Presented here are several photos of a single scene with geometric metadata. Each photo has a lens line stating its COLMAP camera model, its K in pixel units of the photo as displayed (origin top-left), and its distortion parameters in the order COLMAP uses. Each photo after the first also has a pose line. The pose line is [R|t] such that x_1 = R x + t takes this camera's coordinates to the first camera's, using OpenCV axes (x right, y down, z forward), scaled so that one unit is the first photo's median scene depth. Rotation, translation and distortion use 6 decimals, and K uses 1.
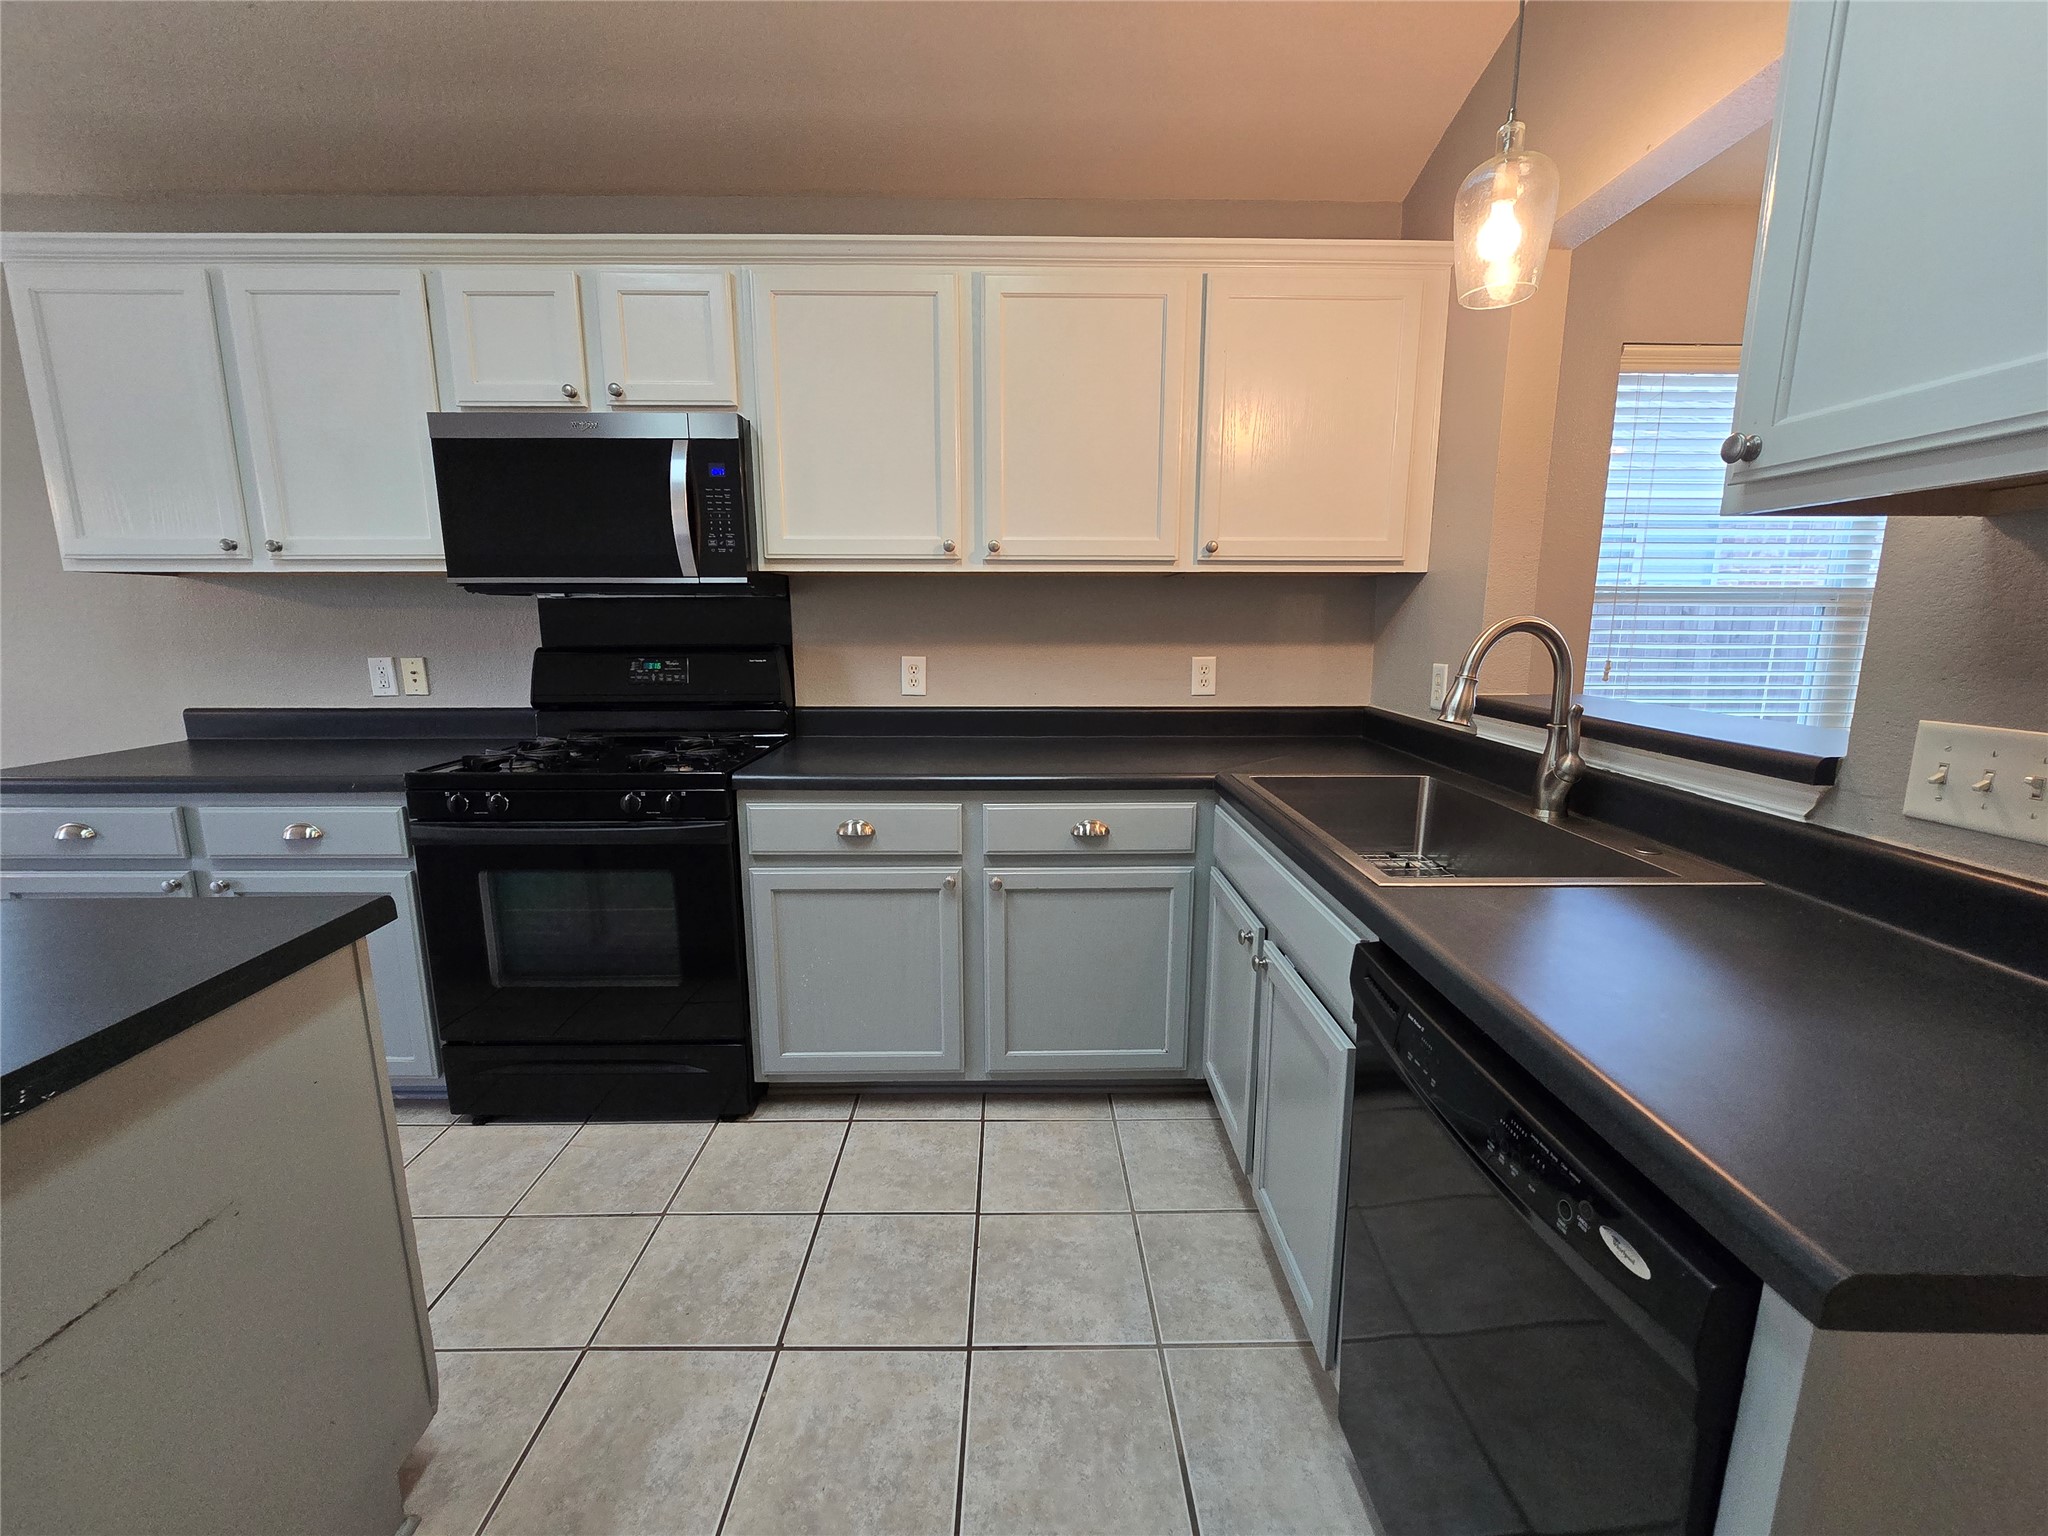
lens RADIAL K [[807.5, 0, 1033.0], [0, 807.5, 777.1], [0, 0, 1]] dist [-0.014674, -0.000078]
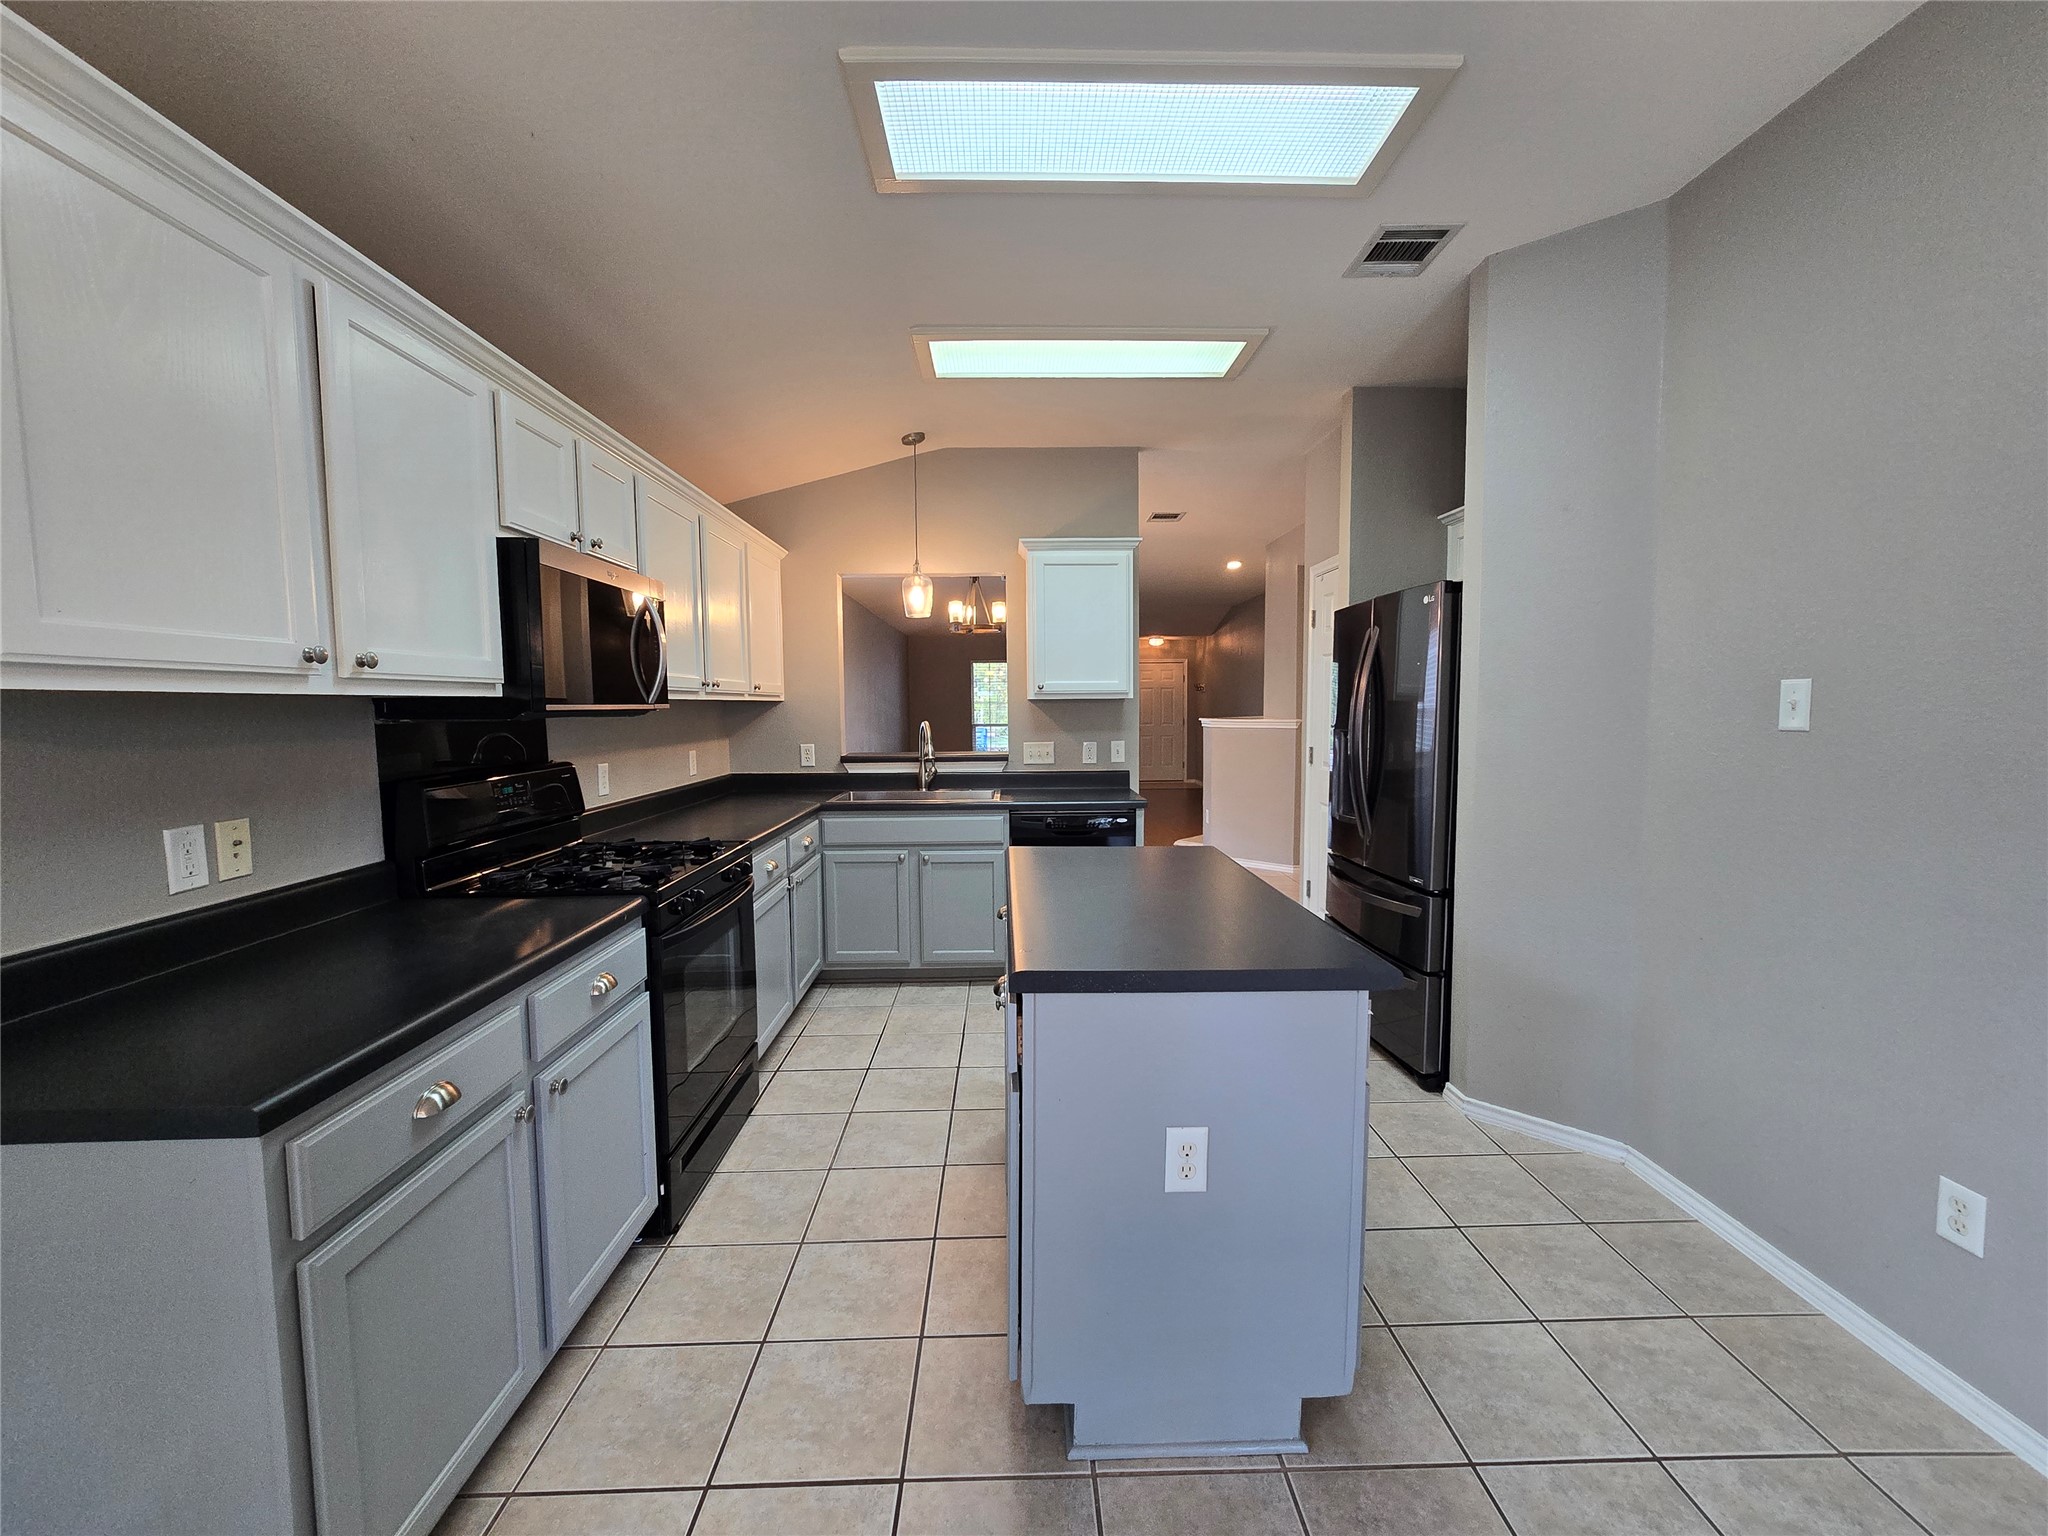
lens RADIAL K [[834.7, 0, 1031.8], [0, 834.7, 768.0], [0, 0, 1]] dist [-0.002671, 0.000191]
pose [[-0.002703, -0.078609, 0.996902, -1.701481], [0.201514, 0.976412, 0.077540, -0.134158], [-0.979482, 0.201100, 0.013201, 0.427155]]
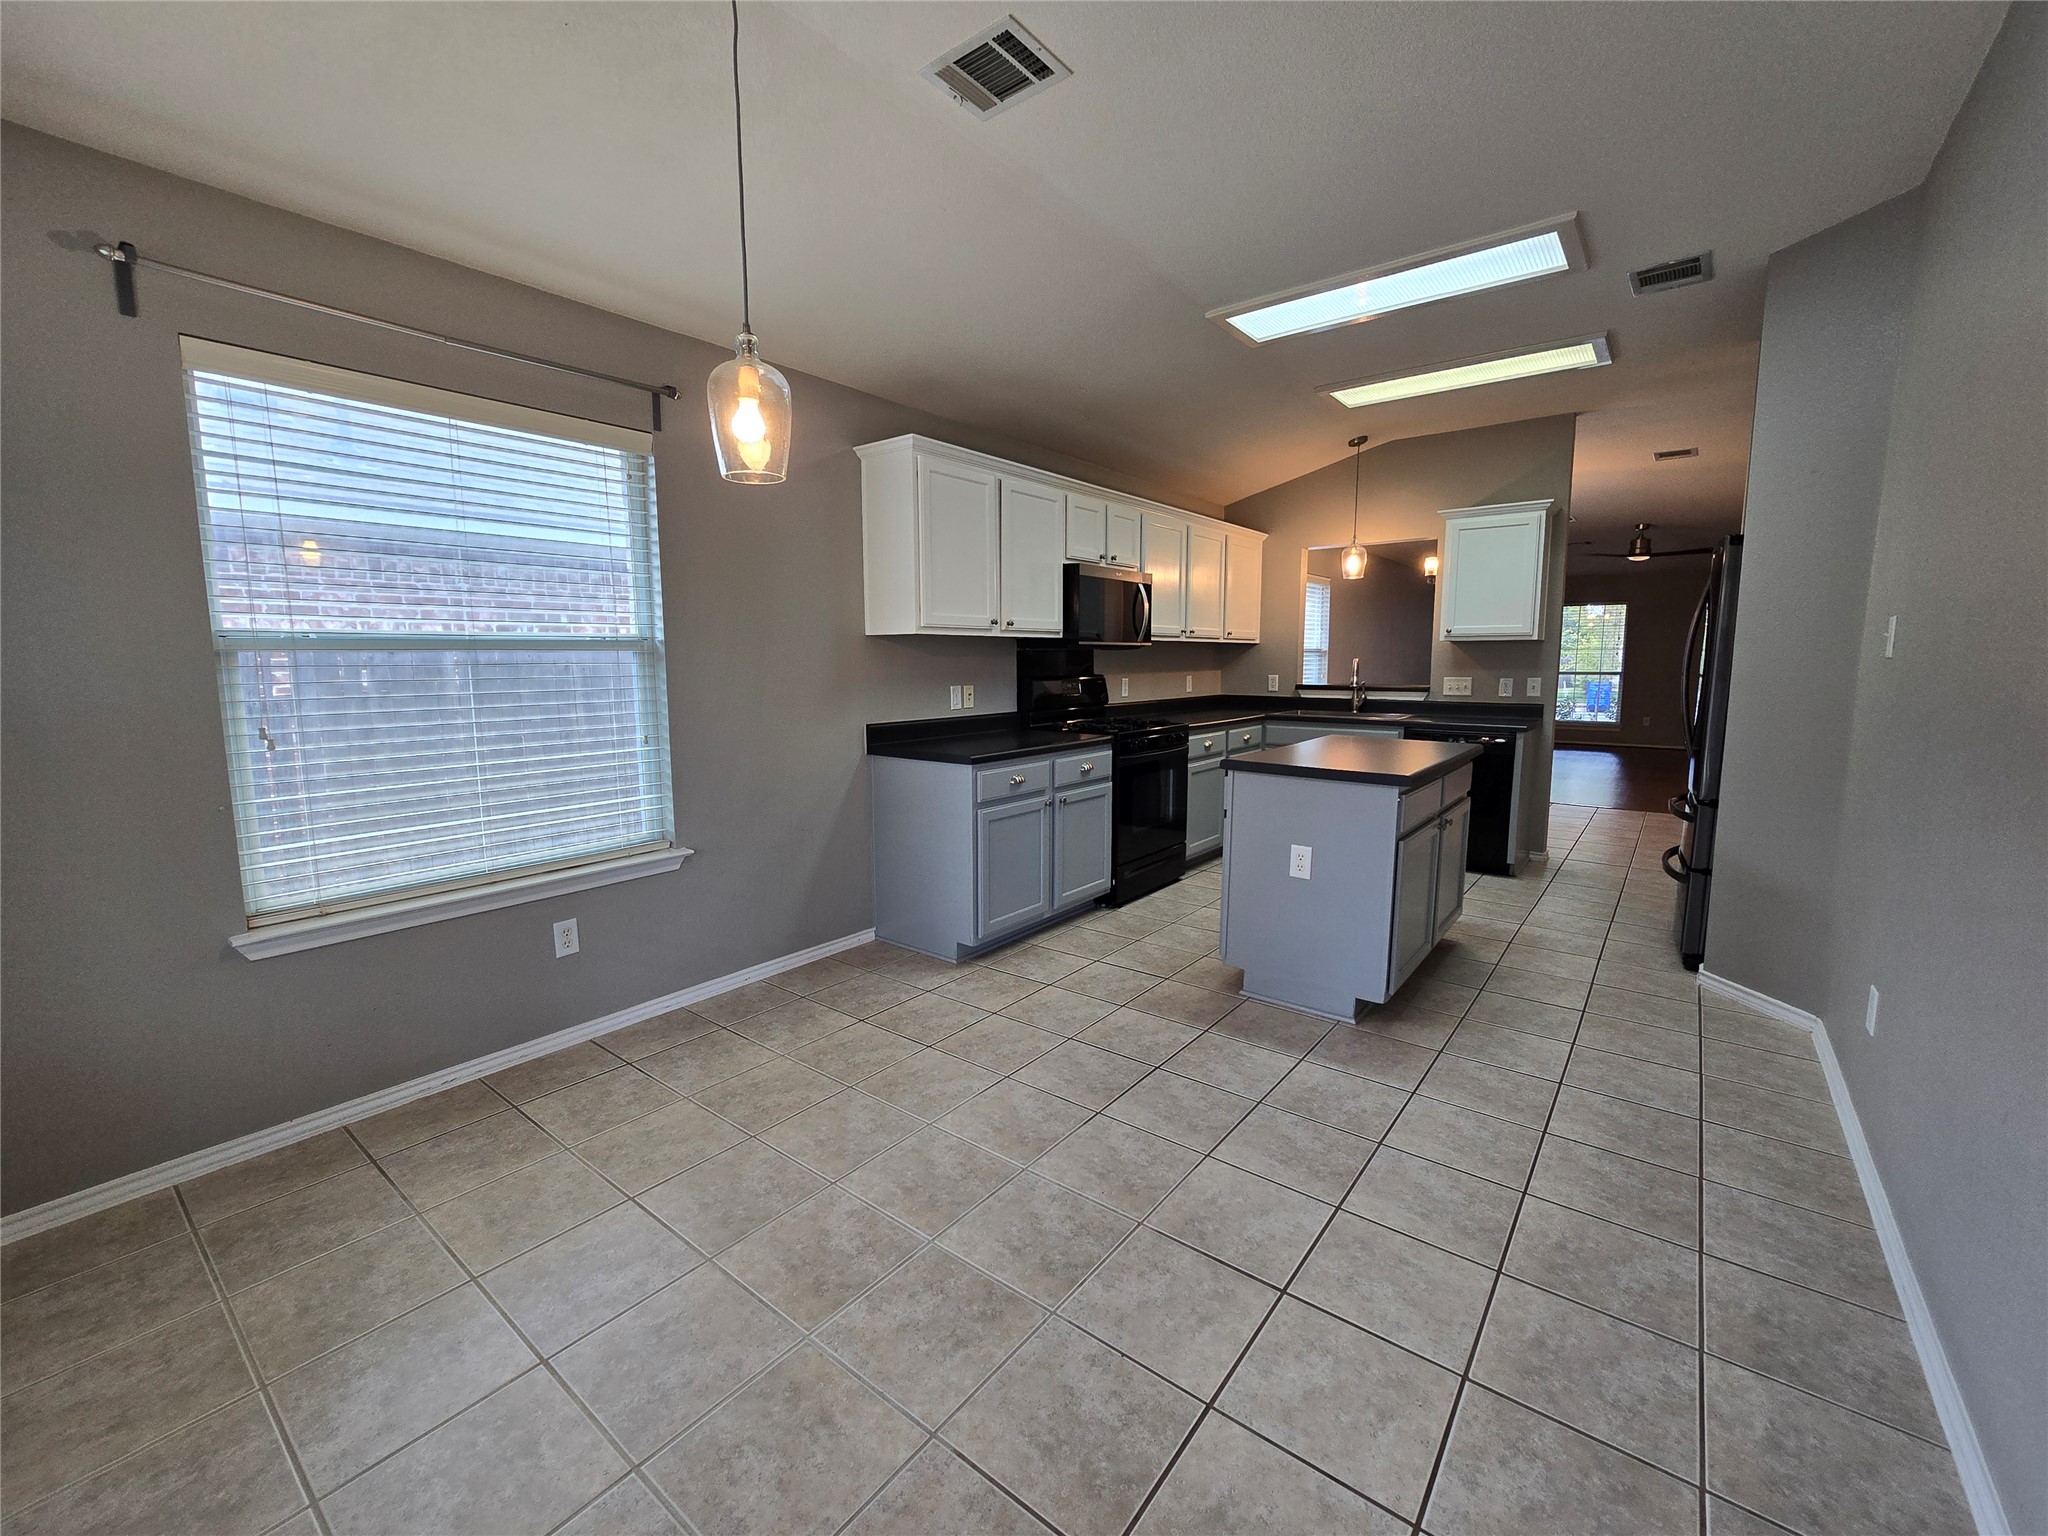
lens RADIAL K [[843.6, 0, 1026.3], [0, 843.6, 765.4], [0, 0, 1]] dist [-0.019449, 0.009119]
pose [[0.639253, -0.102220, 0.762172, -2.434641], [0.153499, 0.988142, 0.003783, 0.031761], [-0.753521, 0.114574, 0.647363, -0.243824]]
